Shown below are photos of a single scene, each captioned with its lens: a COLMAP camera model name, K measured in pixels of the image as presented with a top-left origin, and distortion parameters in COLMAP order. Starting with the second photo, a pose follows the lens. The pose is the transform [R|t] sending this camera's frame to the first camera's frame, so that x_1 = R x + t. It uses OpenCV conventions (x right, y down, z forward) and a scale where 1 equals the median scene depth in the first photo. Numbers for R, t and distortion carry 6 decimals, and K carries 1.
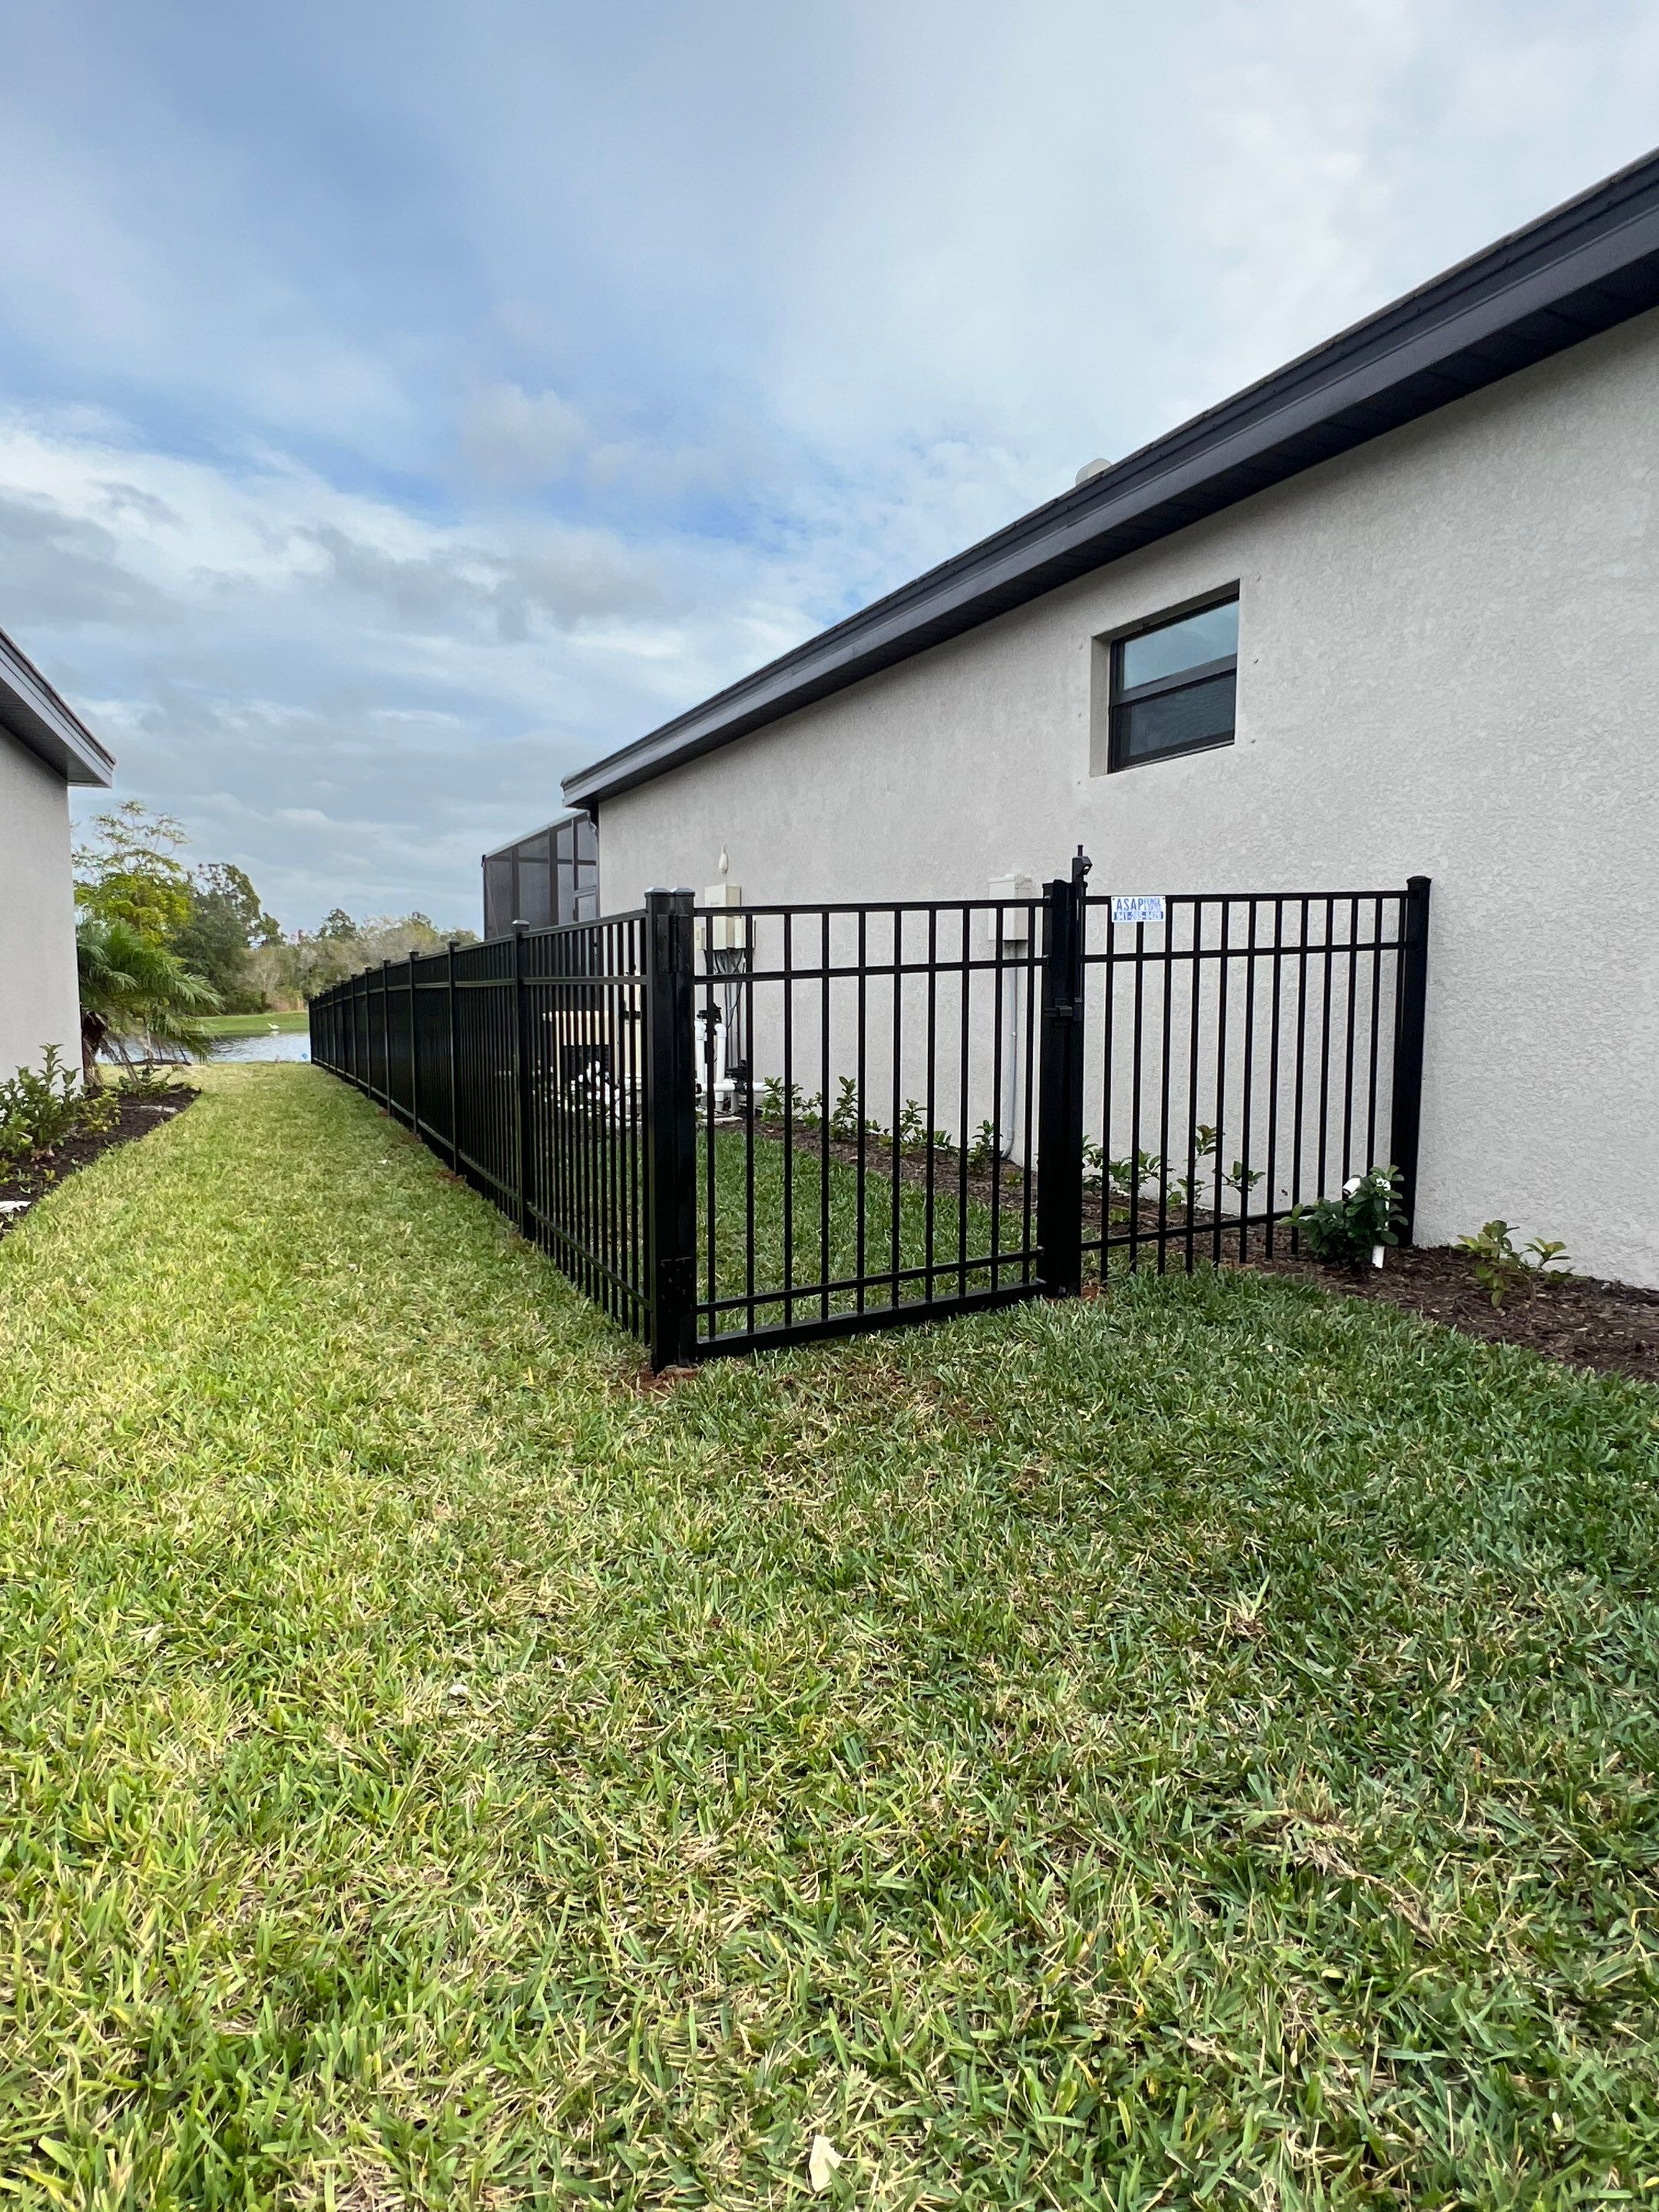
lens RADIAL K [[1273.9, 0, 837.1], [0, 1273.9, 1066.5], [0, 0, 1]] dist [-0.001646, -0.001722]
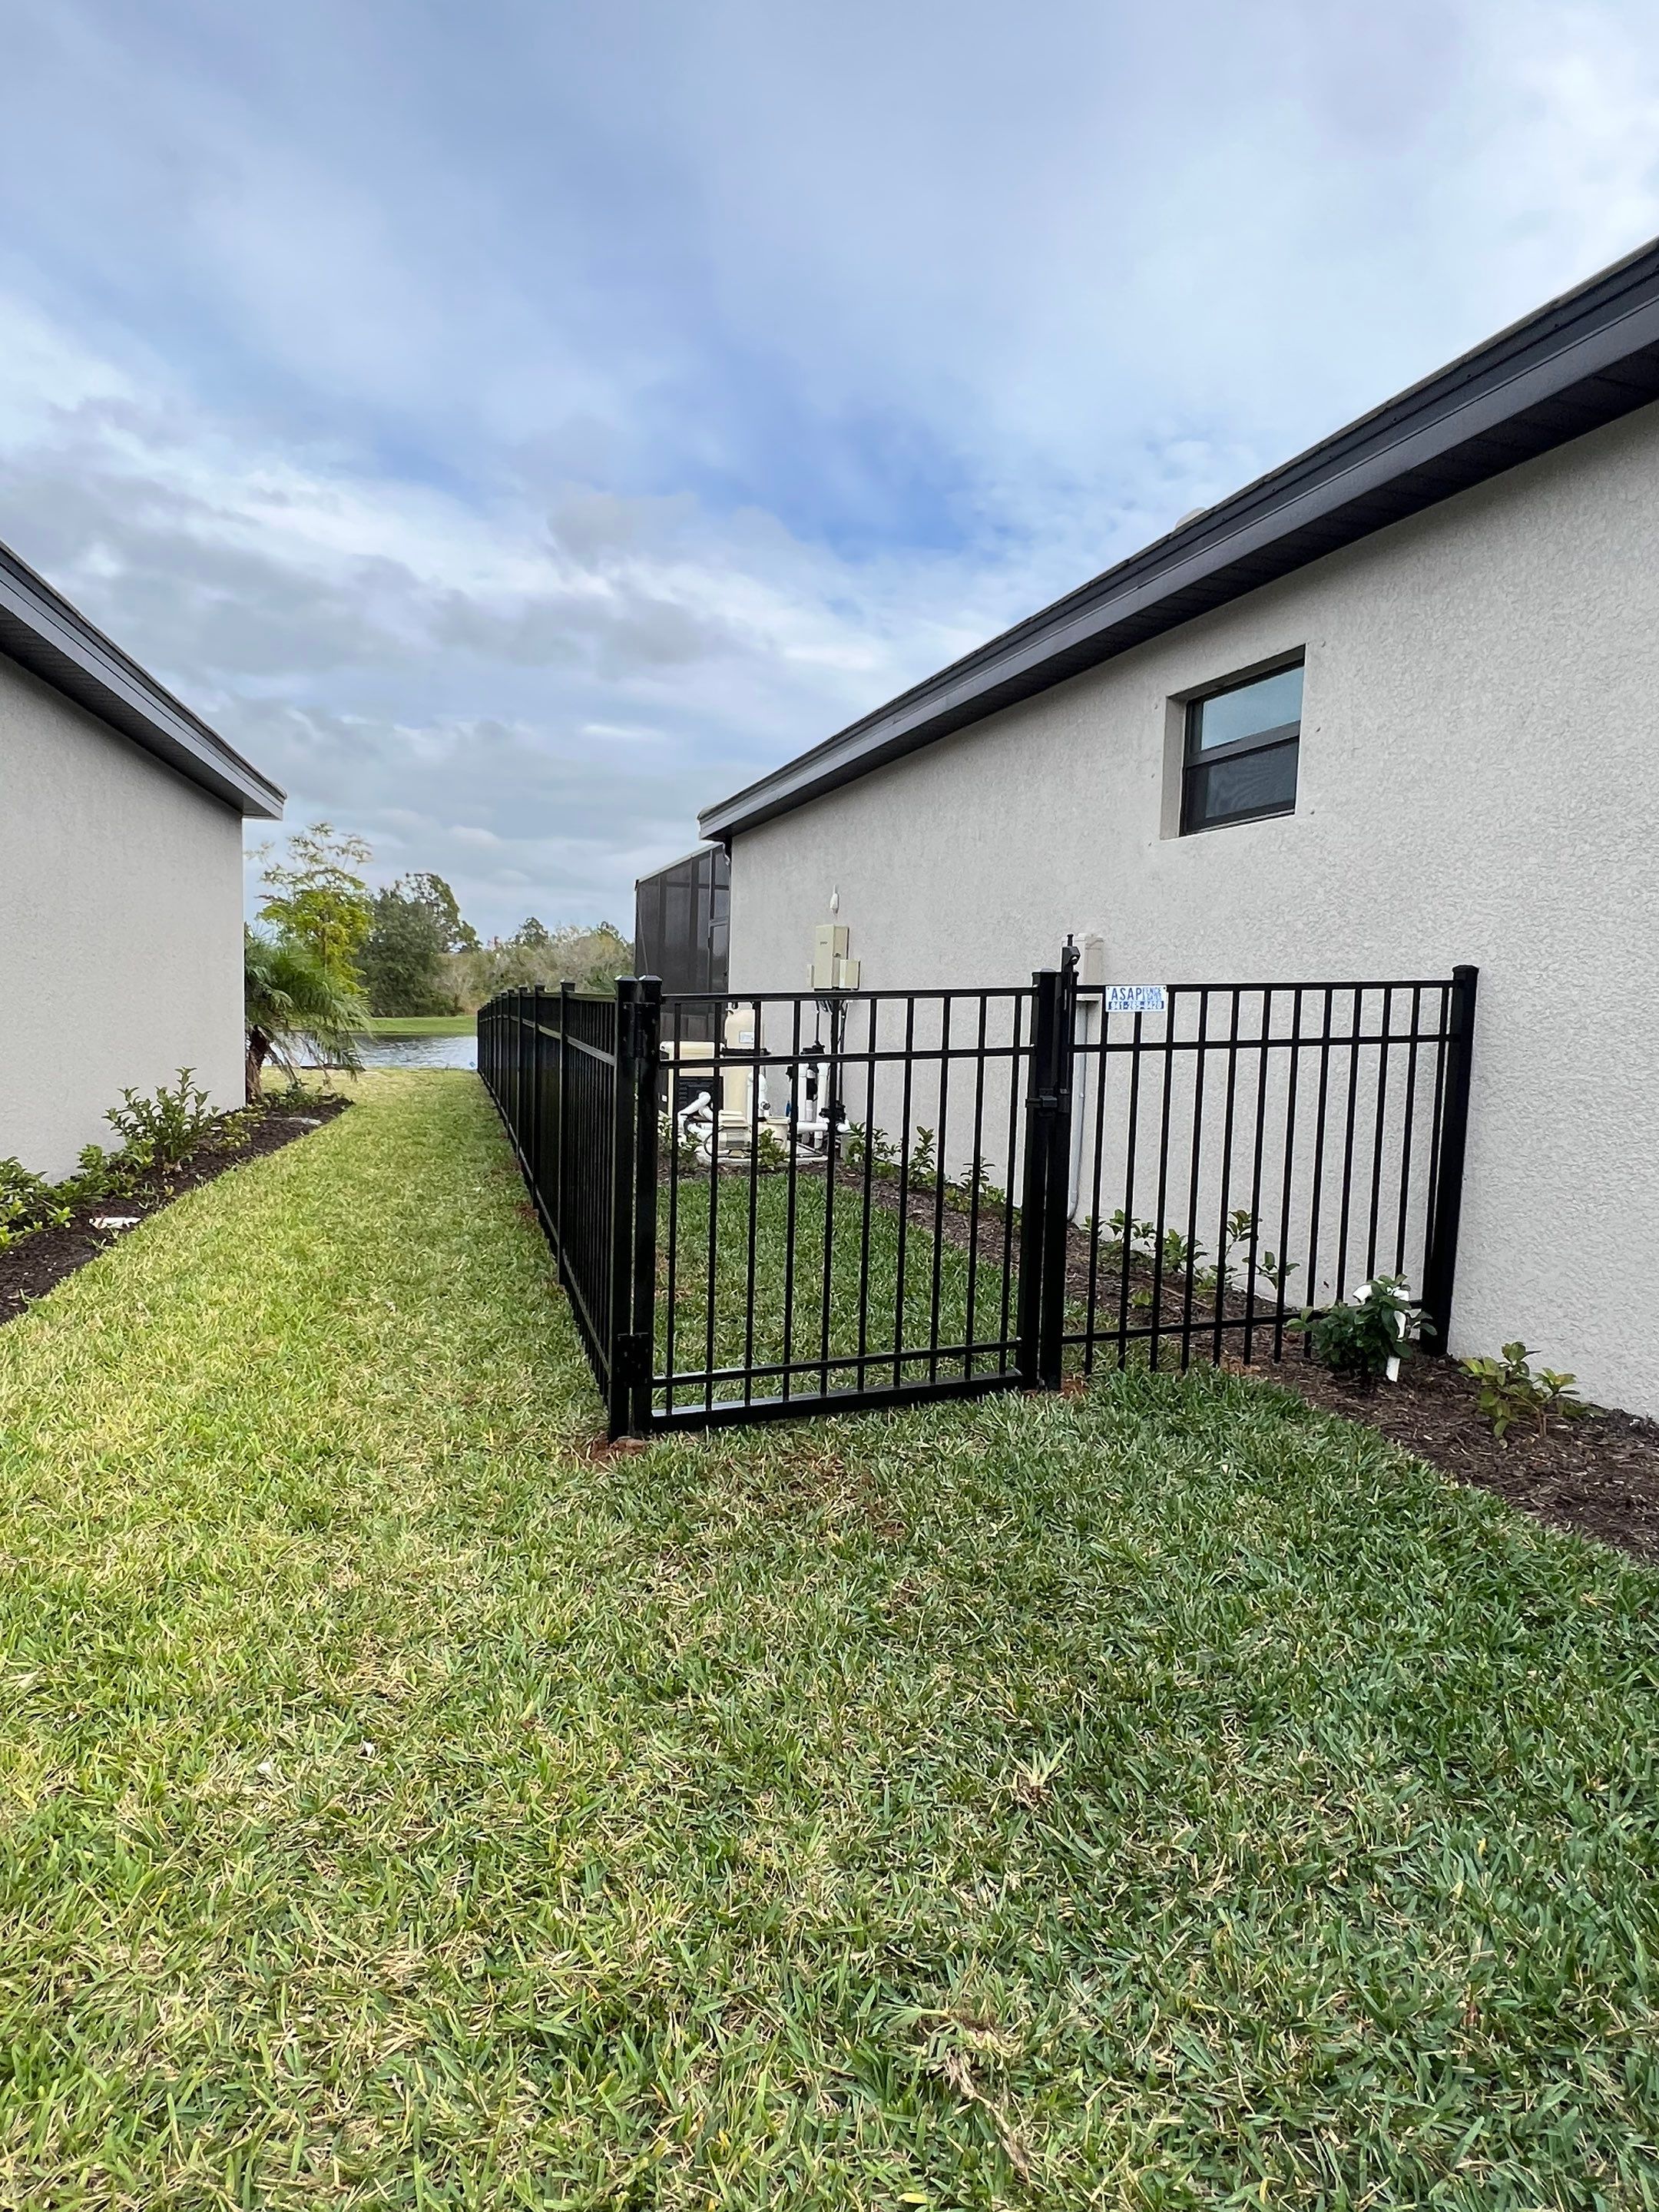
lens RADIAL K [[1273.9, 0, 837.1], [0, 1273.9, 1066.5], [0, 0, 1]] dist [-0.001646, -0.001722]
pose [[0.988895, 0.038703, -0.143489, 0.146828], [-0.040040, 0.999177, -0.006442, -0.054219], [0.143122, 0.012116, 0.989631, -0.001034]]
